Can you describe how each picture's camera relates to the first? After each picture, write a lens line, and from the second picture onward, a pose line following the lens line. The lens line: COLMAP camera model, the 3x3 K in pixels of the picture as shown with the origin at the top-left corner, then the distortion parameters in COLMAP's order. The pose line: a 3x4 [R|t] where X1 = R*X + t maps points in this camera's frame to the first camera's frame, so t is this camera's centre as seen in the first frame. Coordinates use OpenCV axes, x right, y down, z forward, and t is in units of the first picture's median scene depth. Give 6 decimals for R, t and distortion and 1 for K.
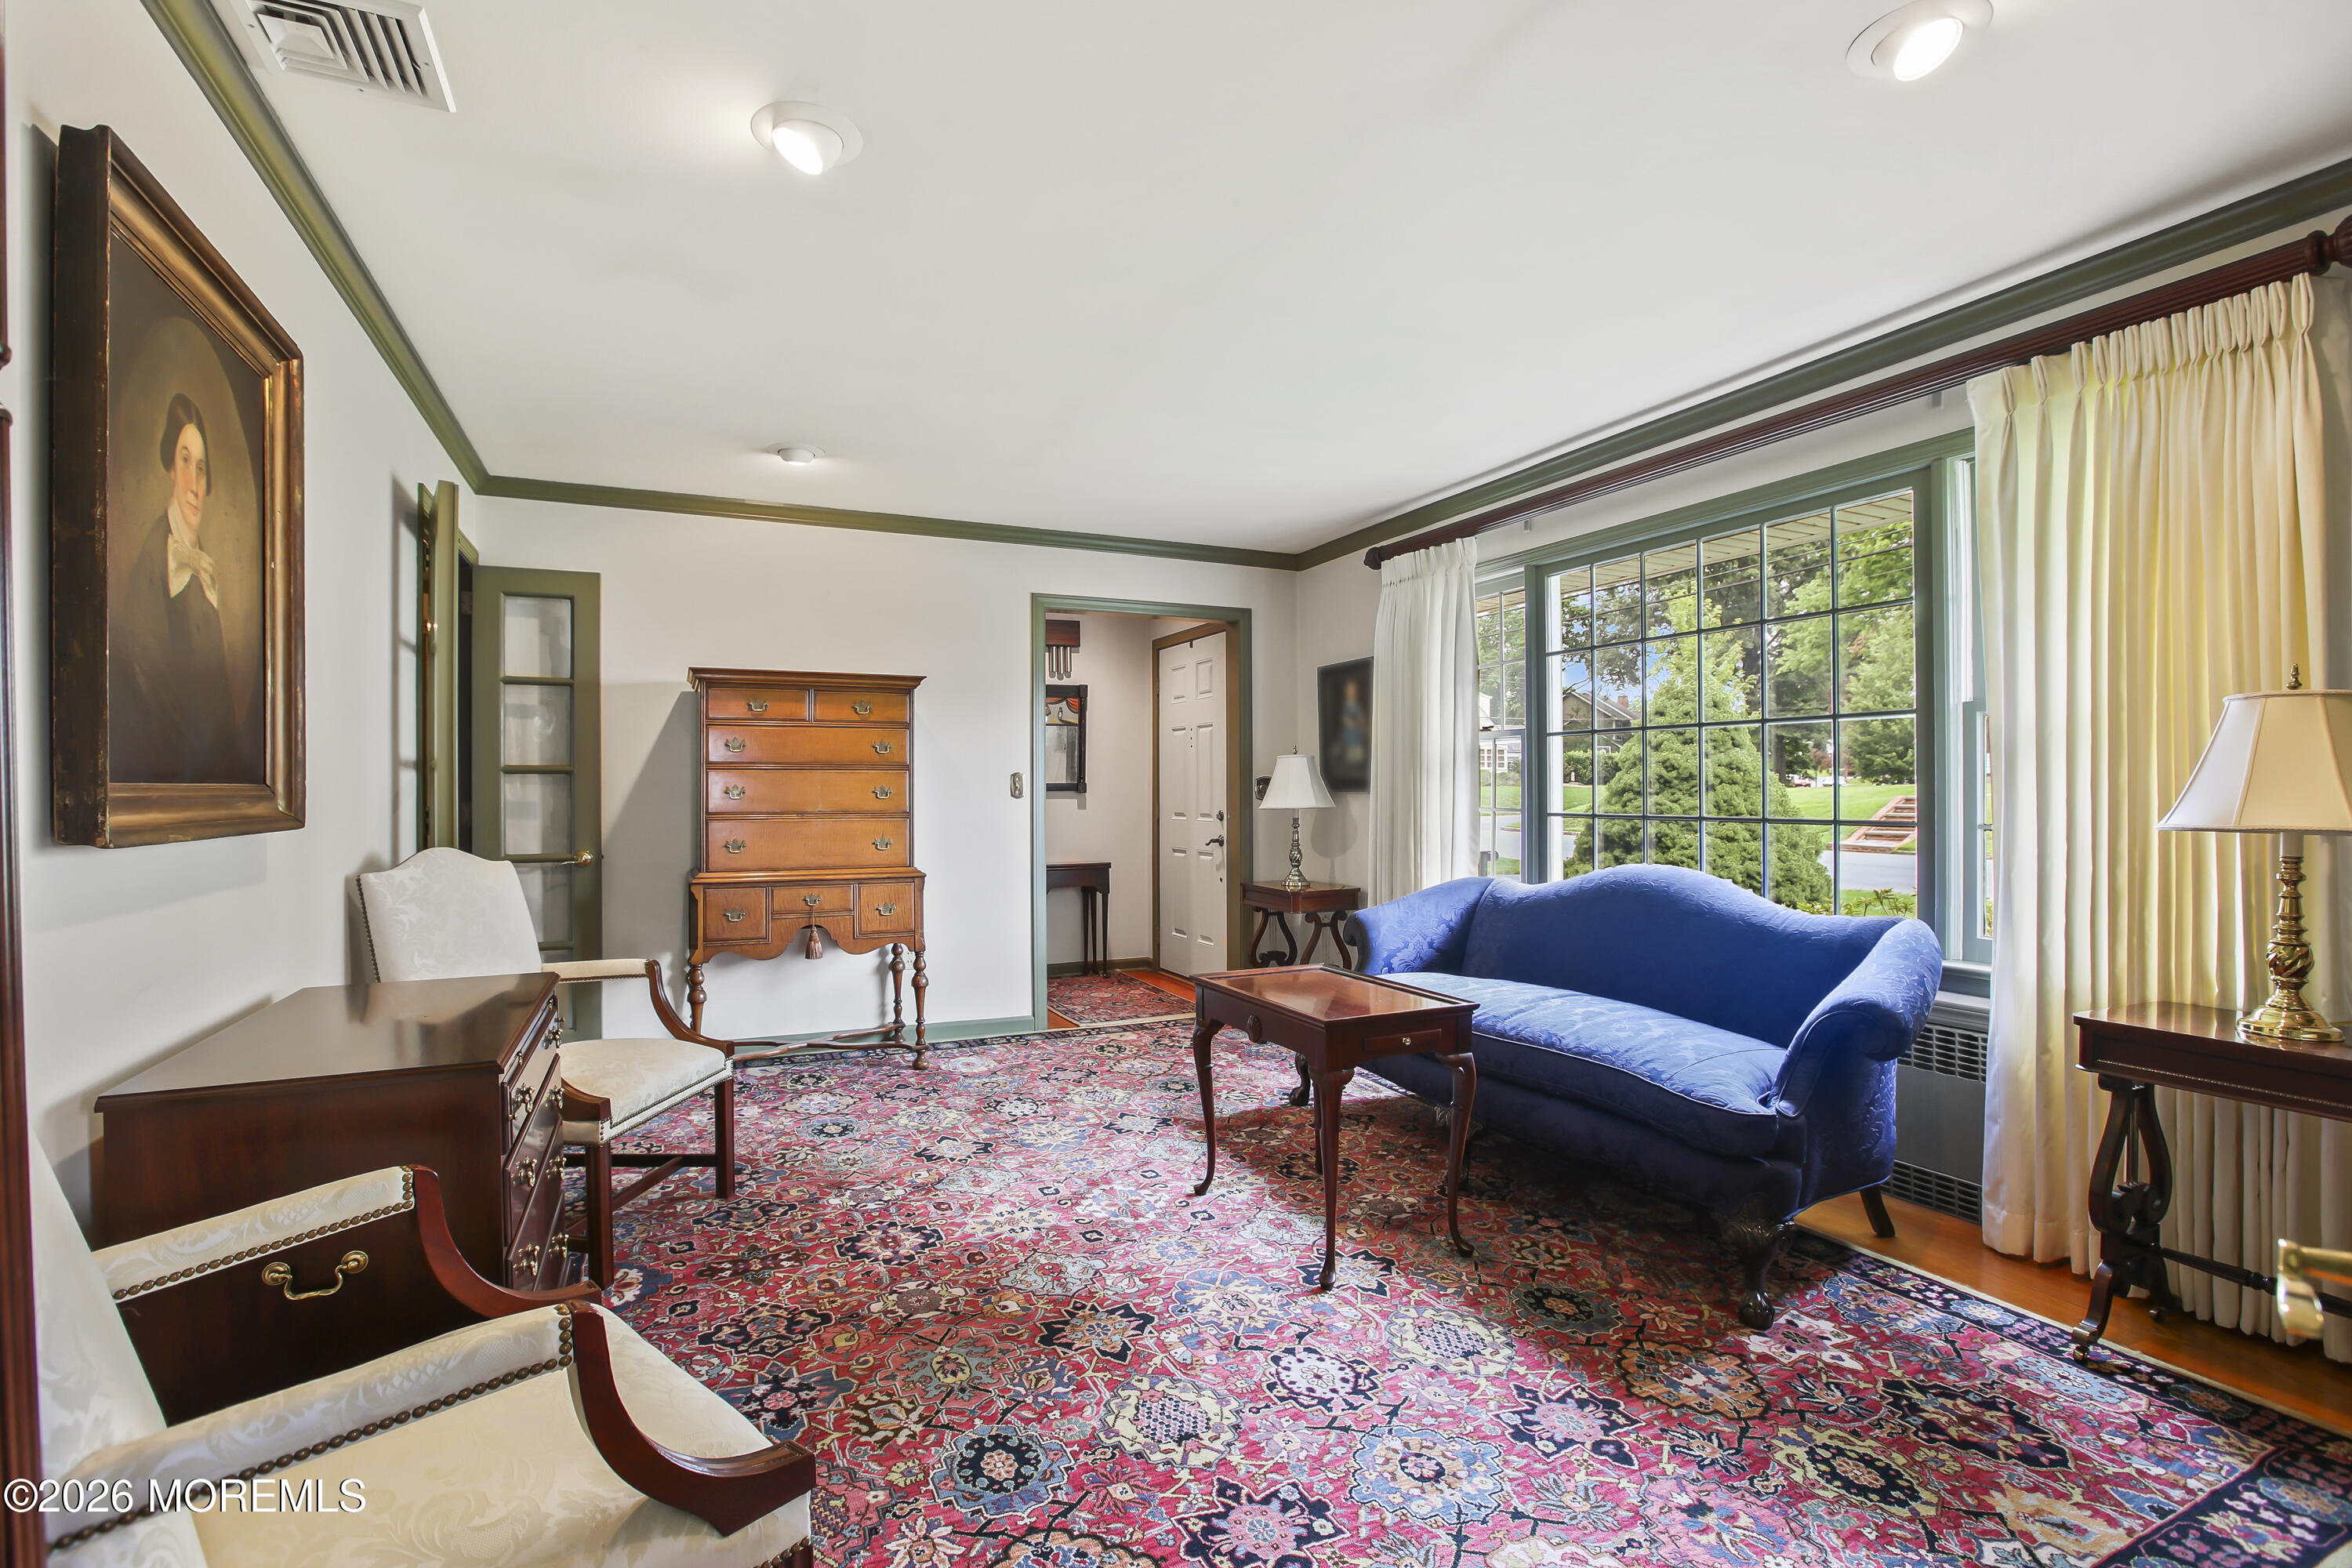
lens RADIAL K [[1075.8, 0, 1166.3], [0, 1075.8, 784.6], [0, 0, 1]] dist [-0.050521, 0.015457]
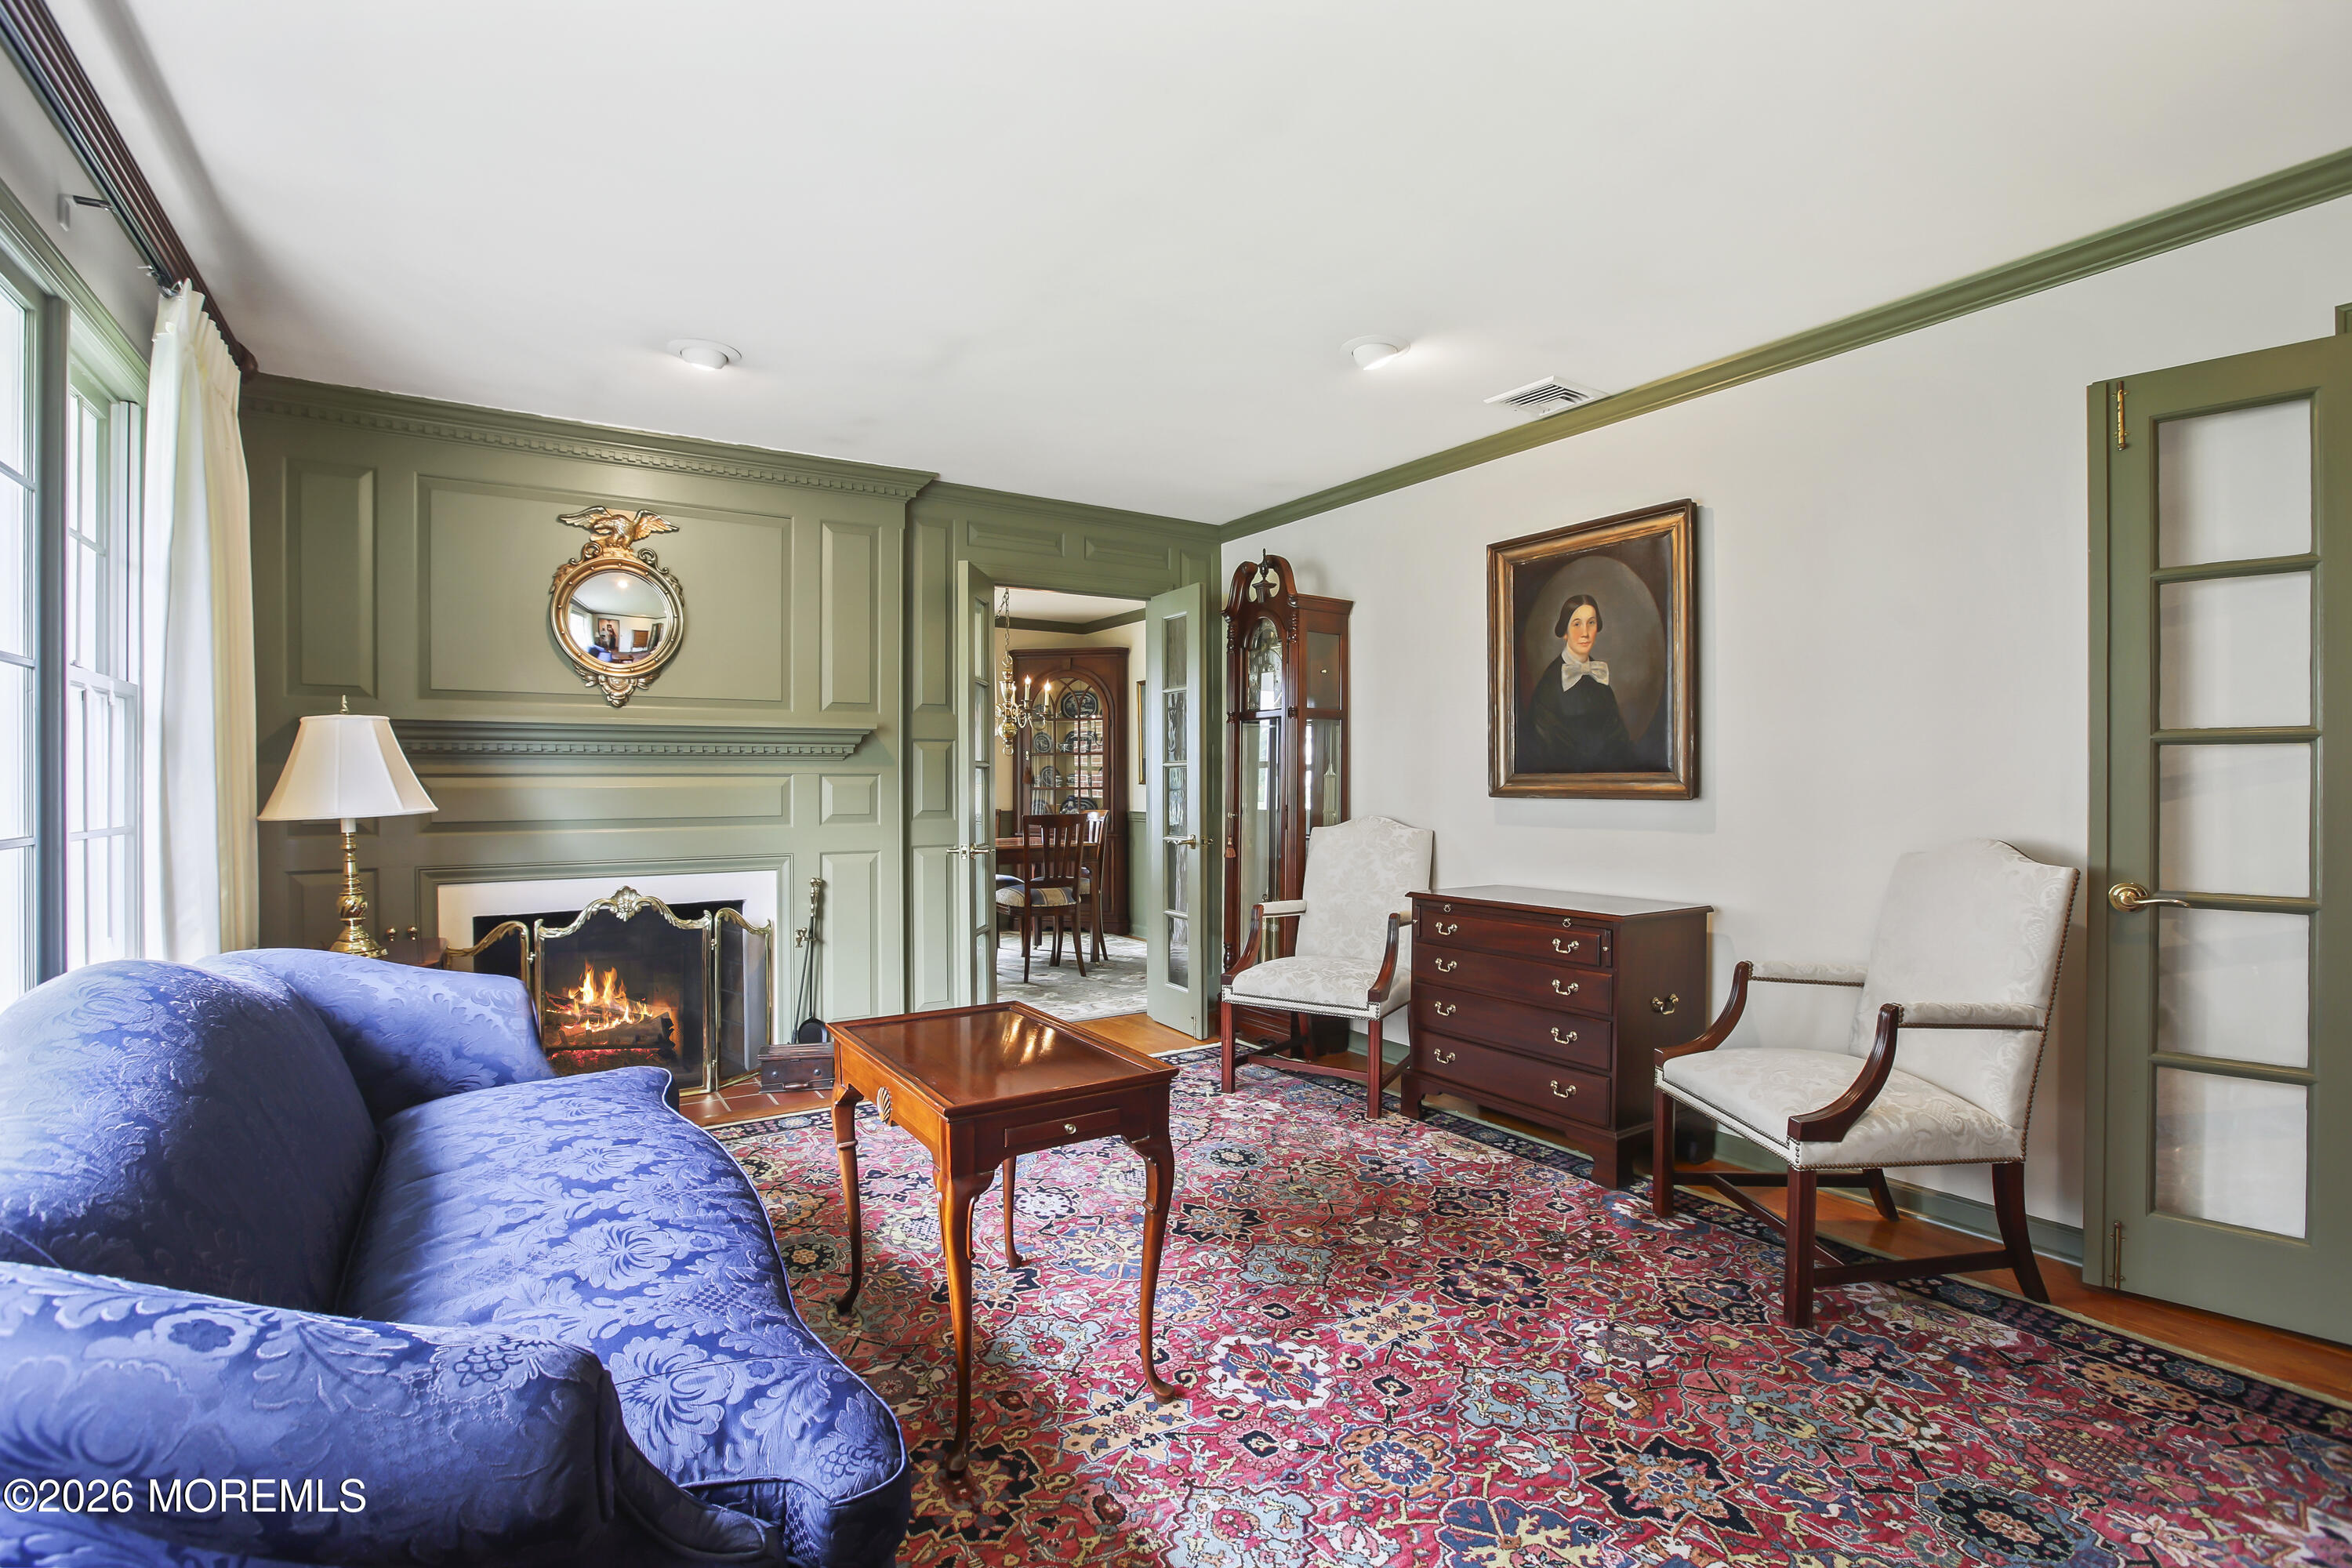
lens RADIAL K [[1075.8, 0, 1175.5], [0, 1075.8, 782.9], [0, 0, 1]] dist [-0.050521, 0.015457]
pose [[-0.989008, 0.006763, -0.147706, 0.144590], [0.006656, 0.999977, 0.001218, 0.007020], [0.147711, 0.000221, -0.989031, 2.011938]]
